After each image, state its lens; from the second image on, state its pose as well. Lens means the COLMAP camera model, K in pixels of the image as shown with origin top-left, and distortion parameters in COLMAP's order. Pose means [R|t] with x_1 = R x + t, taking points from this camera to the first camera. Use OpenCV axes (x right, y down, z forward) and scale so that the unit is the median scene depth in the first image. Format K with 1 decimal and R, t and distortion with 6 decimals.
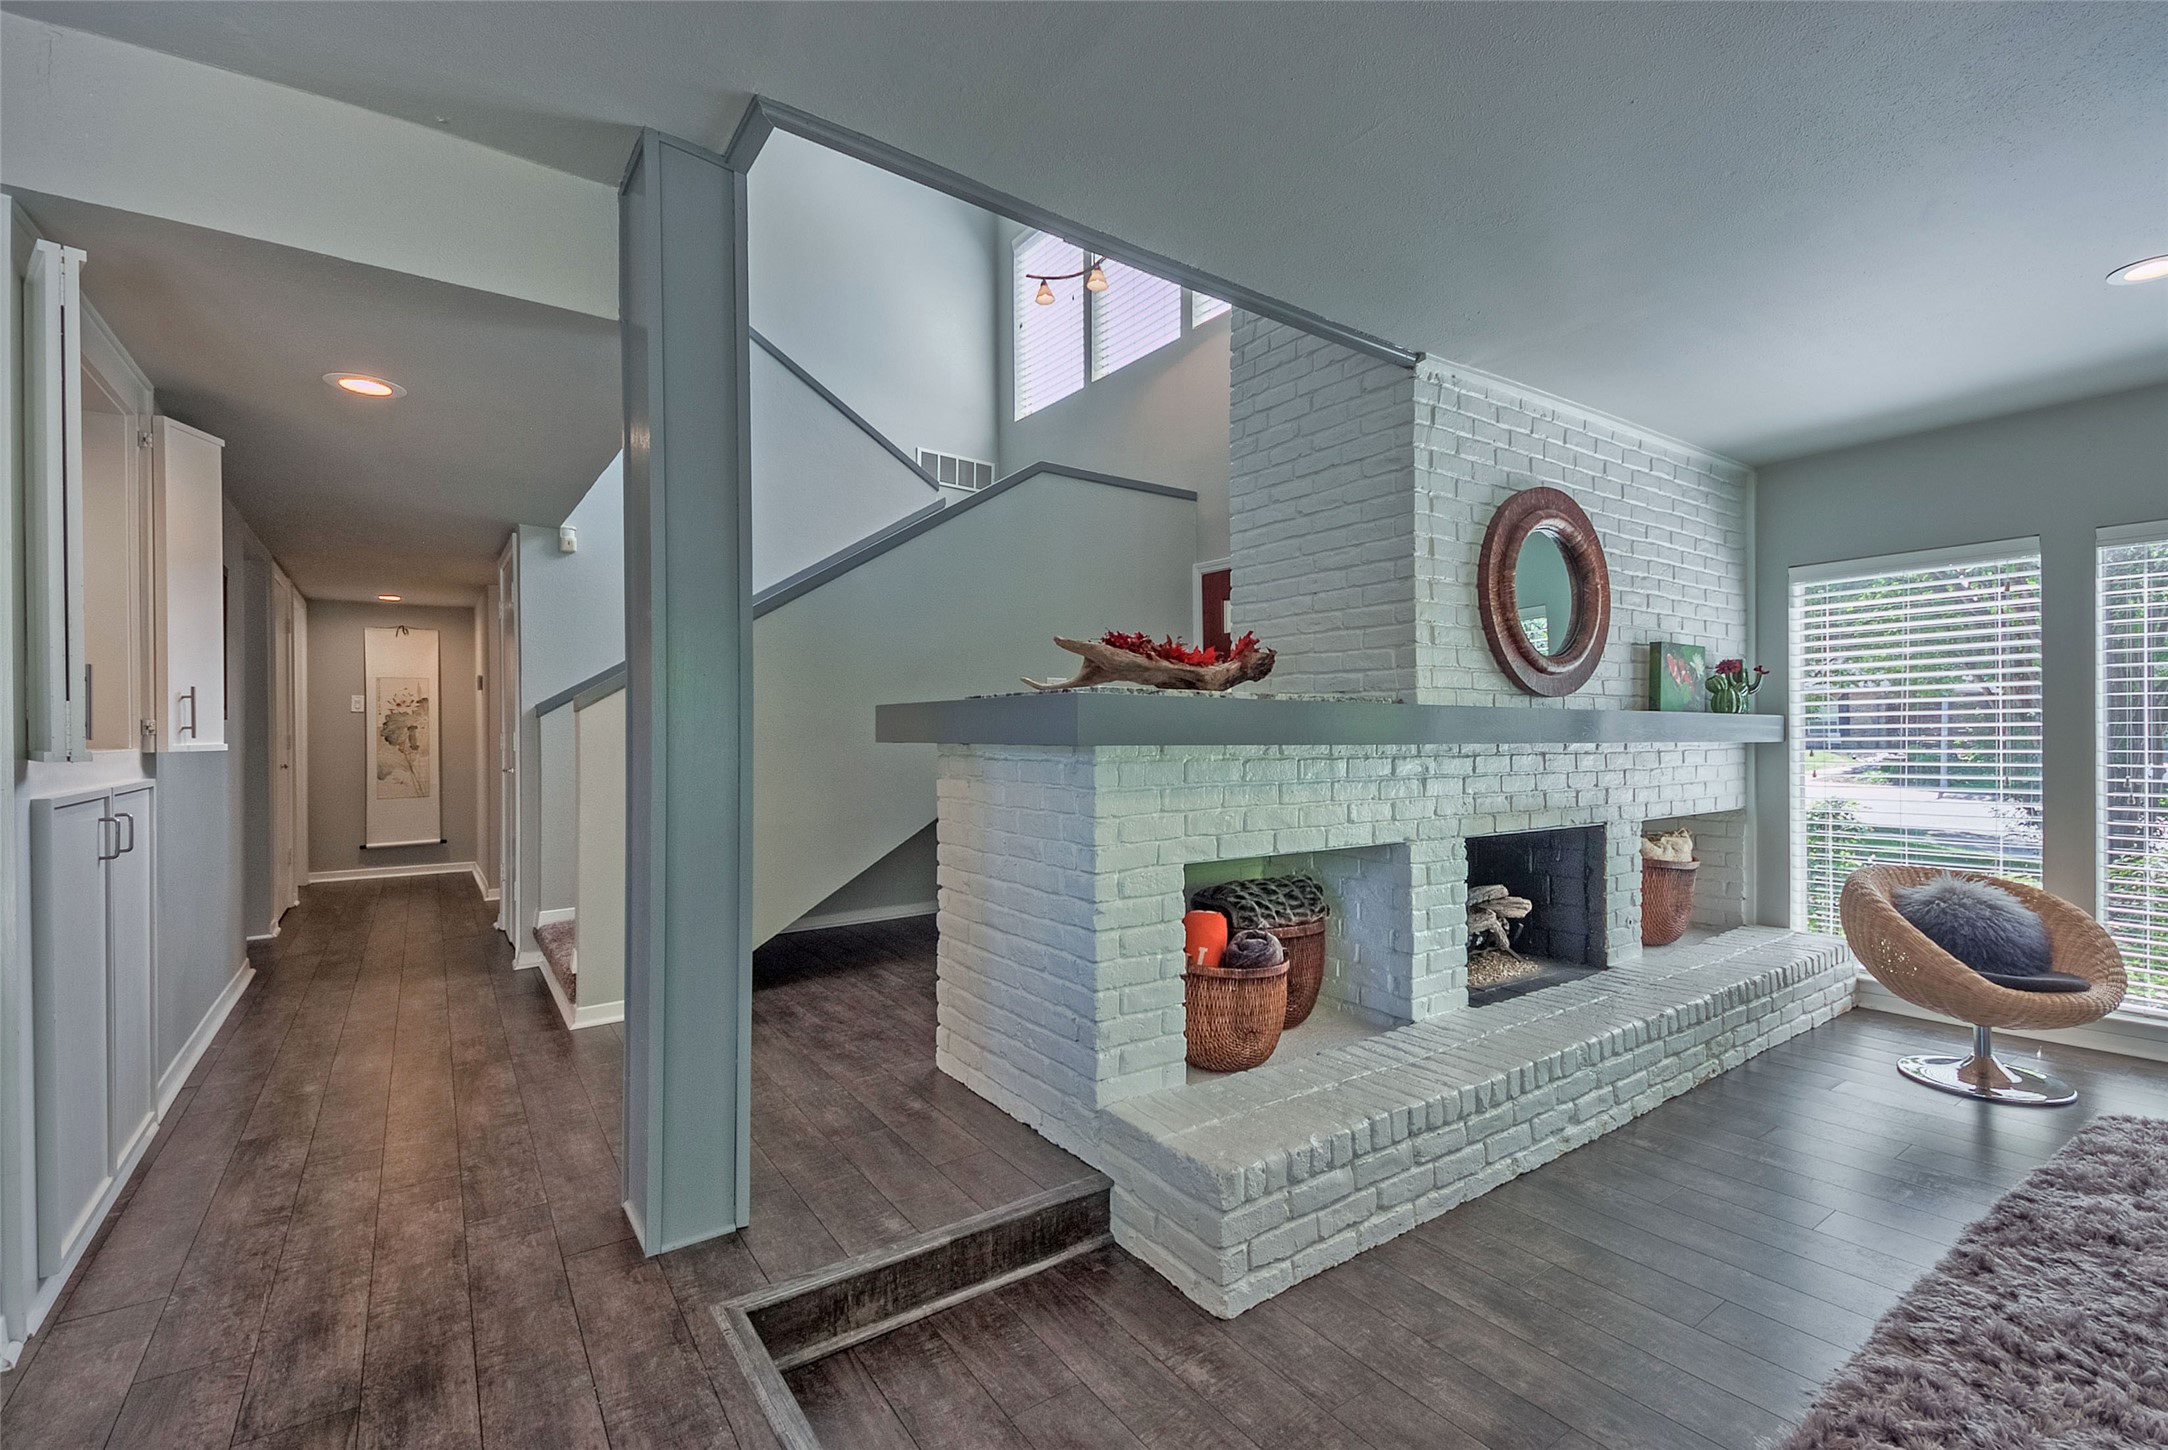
lens RADIAL K [[894.8, 0, 1084.0], [0, 894.8, 725.0], [0, 0, 1]] dist [0.032312, -0.010924]
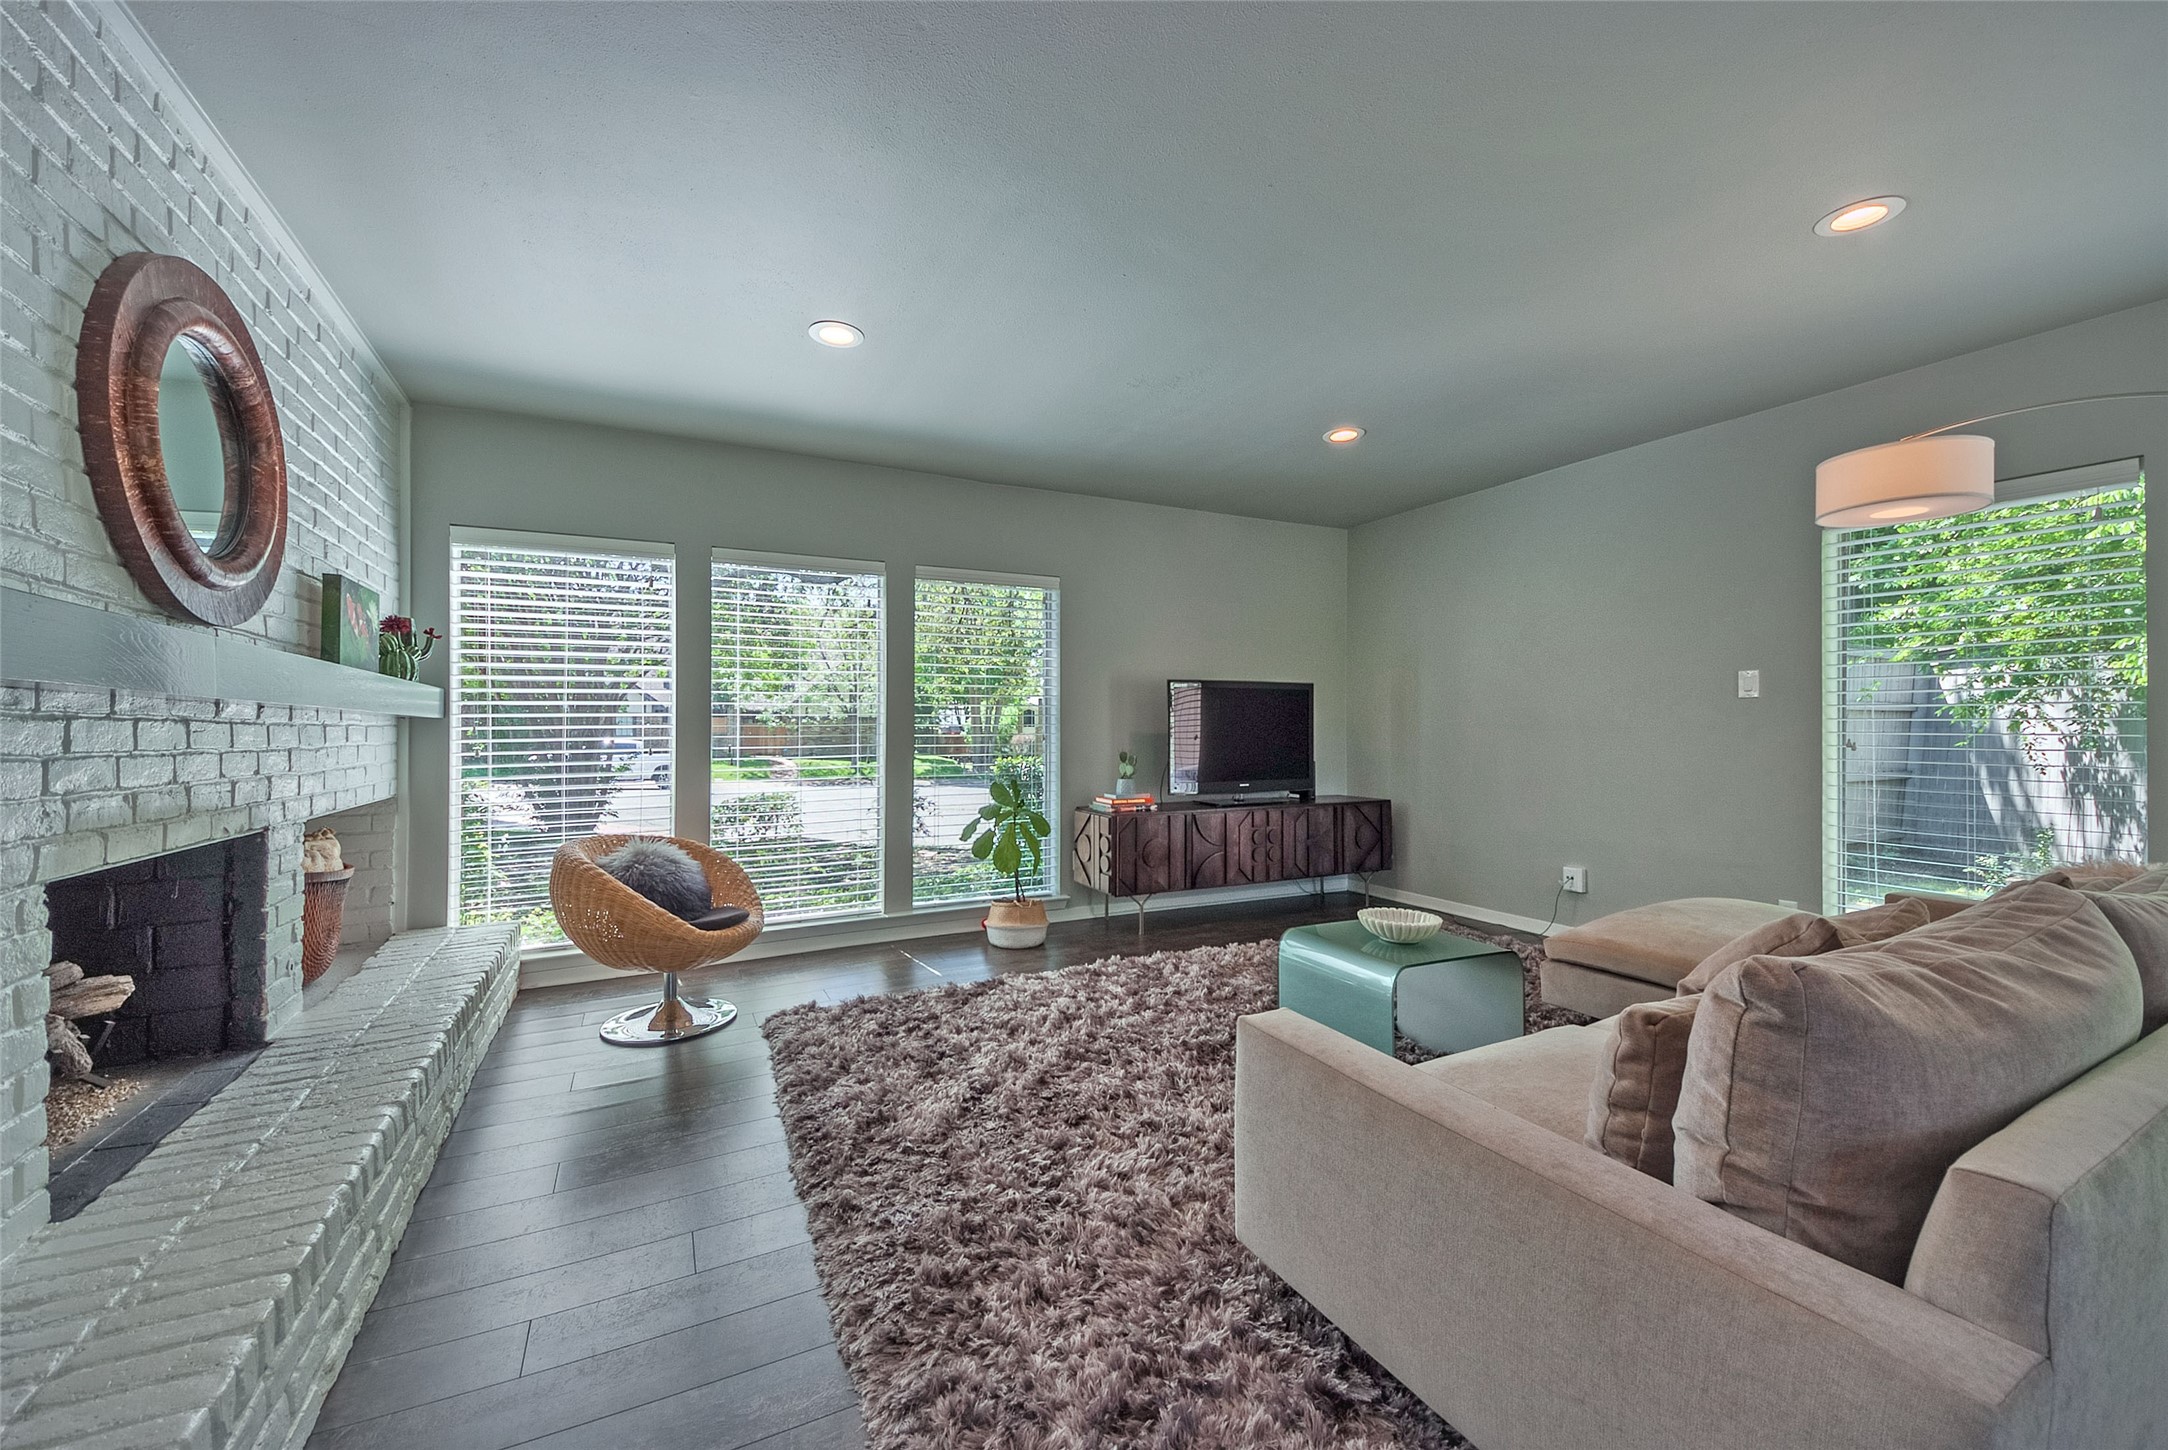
lens RADIAL K [[838.8, 0, 1059.3], [0, 838.8, 729.5], [0, 0, 1]] dist [0.046437, -0.023285]
pose [[0.158963, 0.004419, 0.987275, 0.046429], [-0.010029, 0.999946, -0.002861, 0.033493], [-0.987234, -0.009446, 0.158998, 0.346567]]
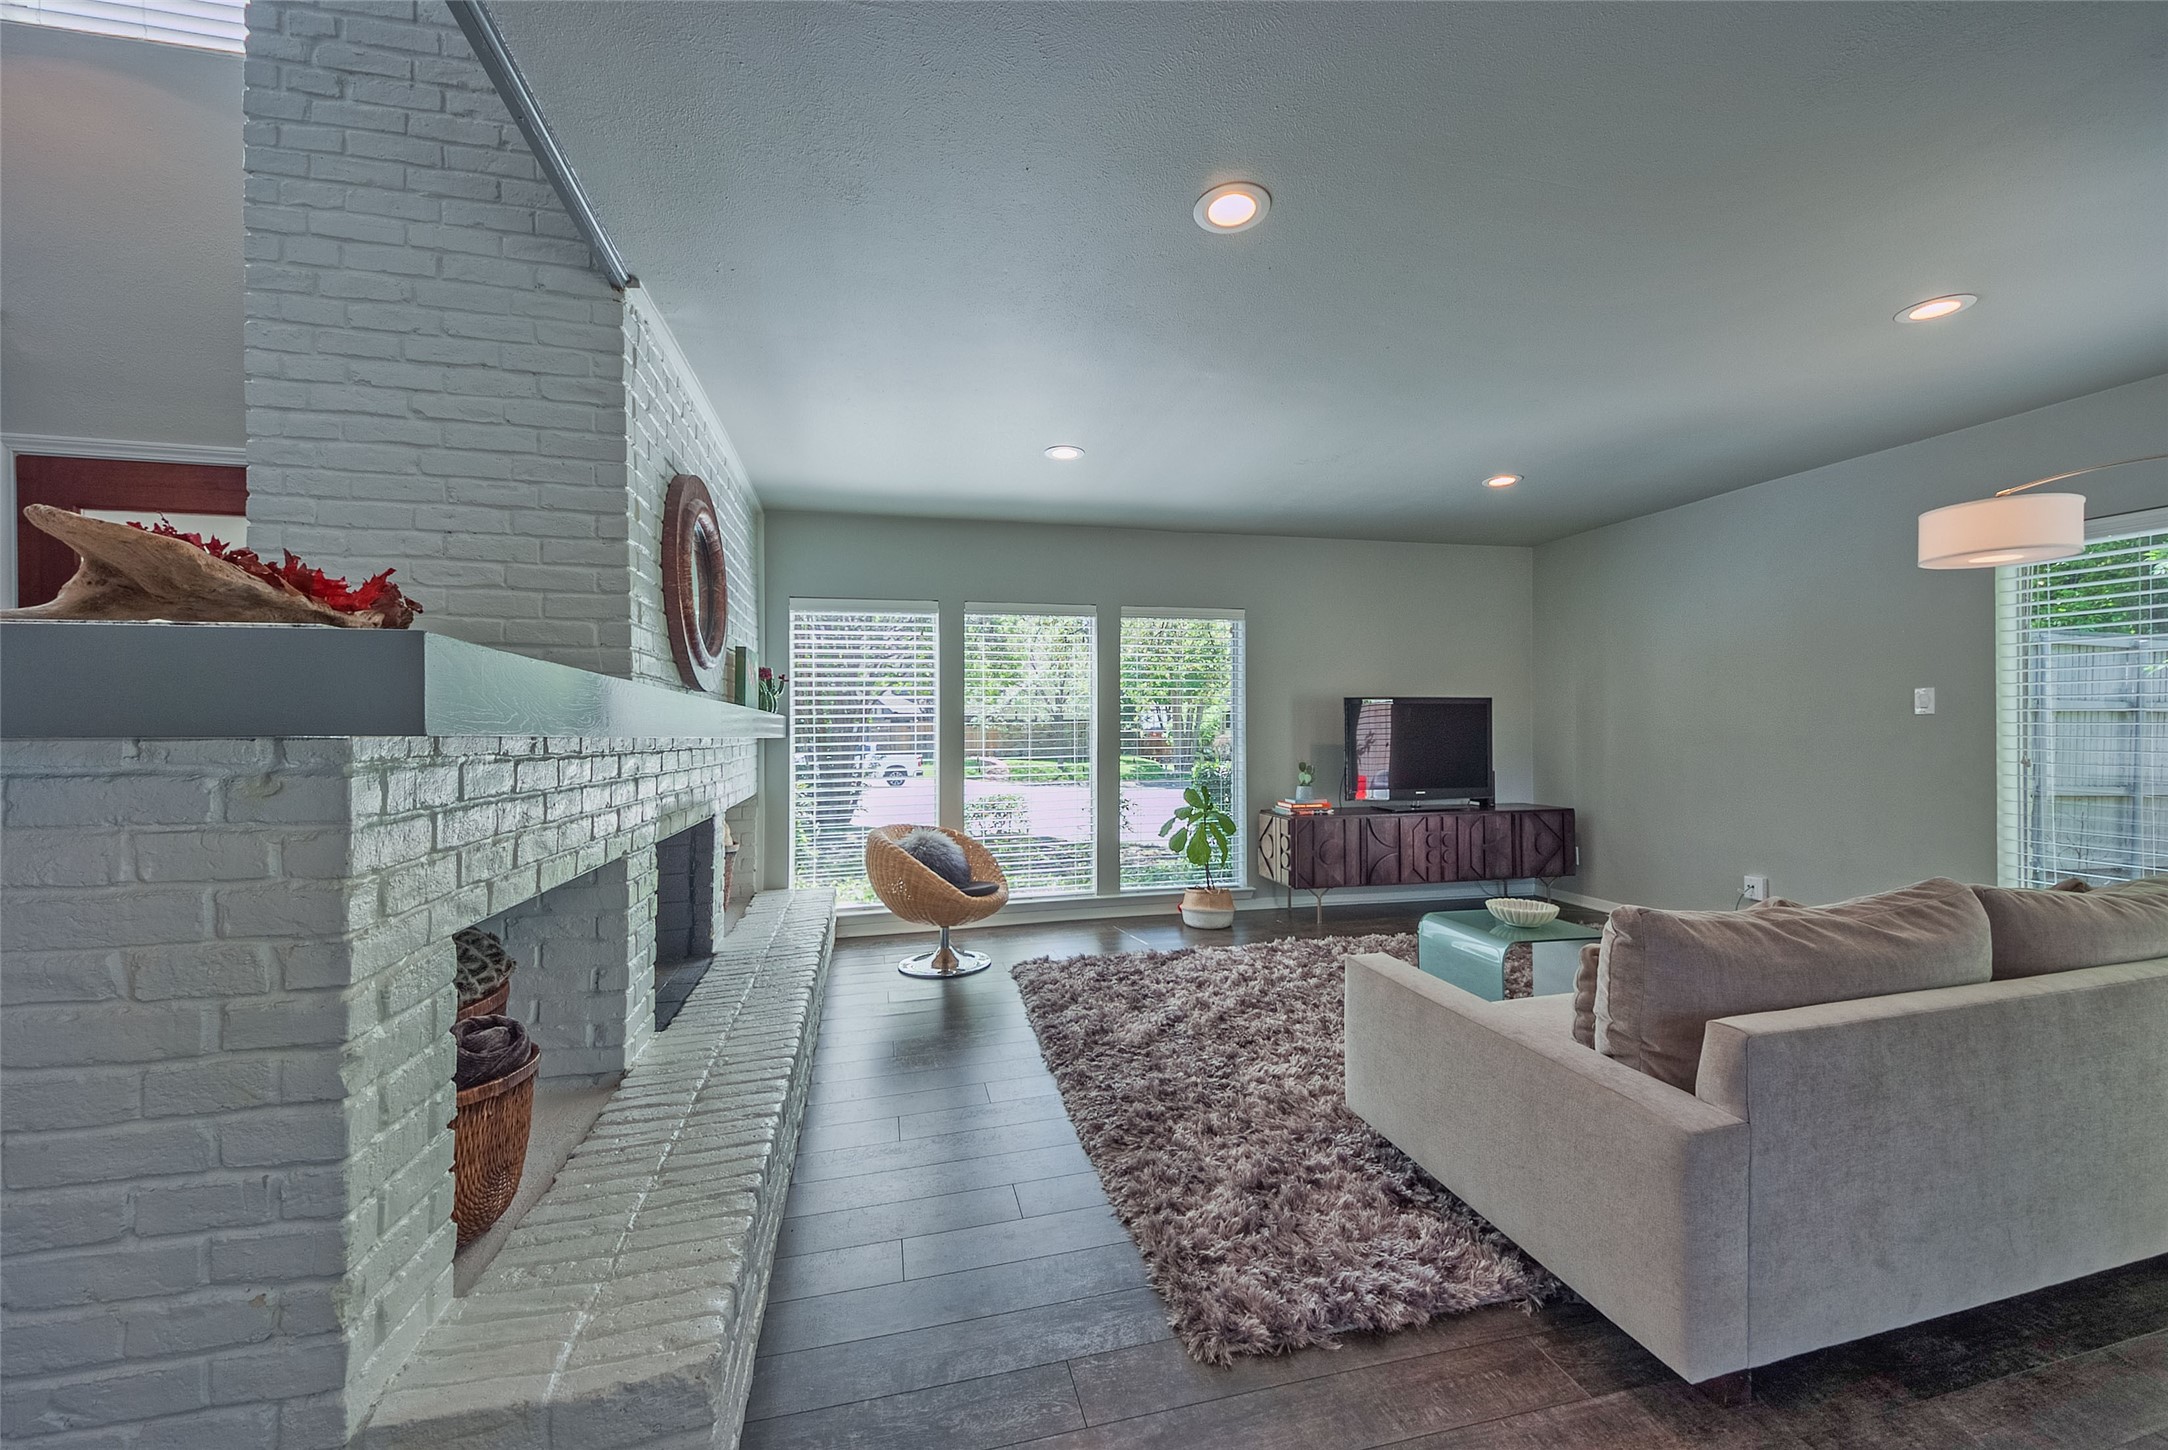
lens RADIAL K [[838.8, 0, 1059.3], [0, 838.8, 729.5], [0, 0, 1]] dist [0.046437, -0.023285]
pose [[0.388139, 0.003370, 0.921595, -0.180272], [-0.003772, 0.999991, -0.002068, 0.010869], [-0.921593, -0.002674, 0.388148, 0.275776]]
